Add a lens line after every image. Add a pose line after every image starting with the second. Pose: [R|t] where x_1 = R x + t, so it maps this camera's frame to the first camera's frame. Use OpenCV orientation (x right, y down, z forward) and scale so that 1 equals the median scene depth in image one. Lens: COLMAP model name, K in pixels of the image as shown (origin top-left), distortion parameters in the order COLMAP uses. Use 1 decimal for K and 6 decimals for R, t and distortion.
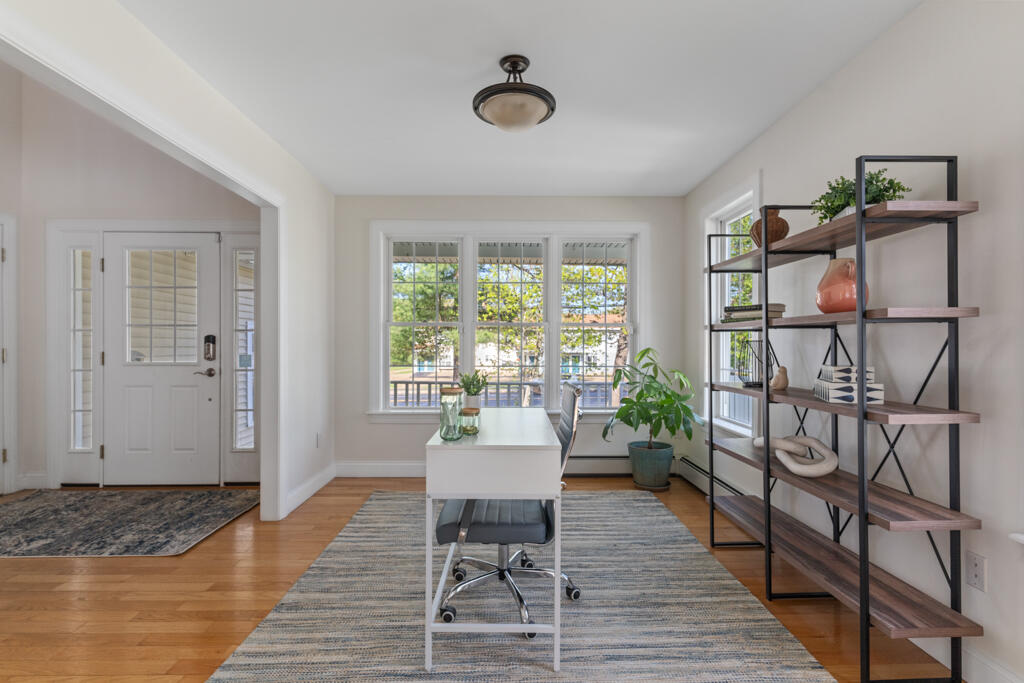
lens RADIAL K [[490.4, 0, 512.0], [0, 490.4, 341.5], [0, 0, 1]] dist [0.002737, 0.000895]
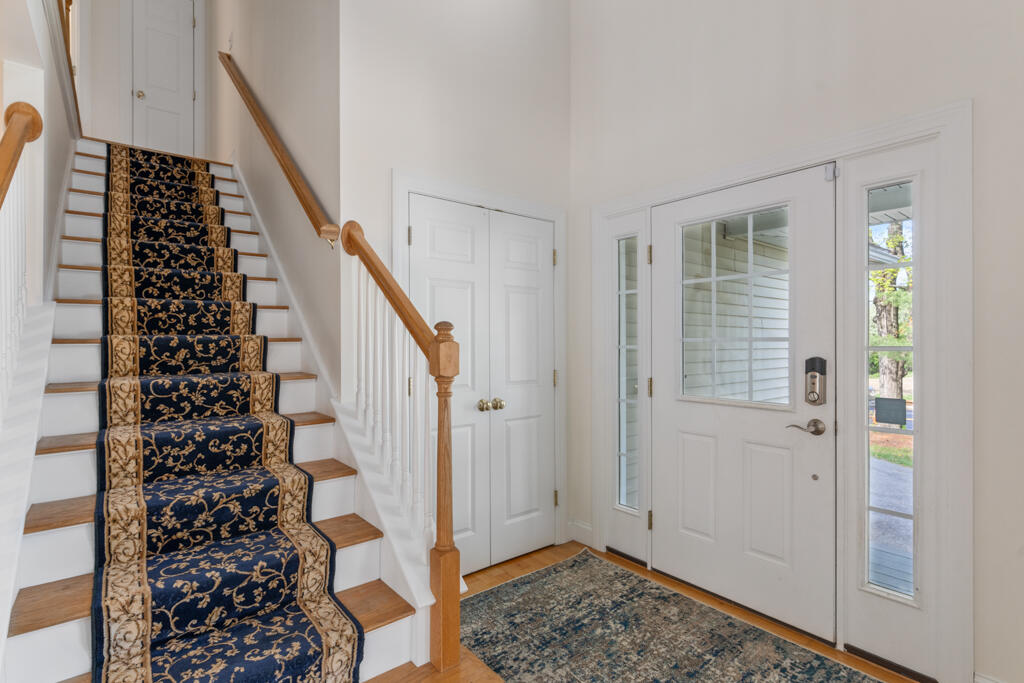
lens RADIAL K [[502.6, 0, 512.0], [0, 502.6, 341.5], [0, 0, 1]] dist [-0.000583, -0.000025]
pose [[0.608326, -0.001183, -0.793686, -0.382463], [0.001782, 0.999998, -0.000124, -0.031093], [0.793685, -0.001339, 0.608327, 0.405351]]
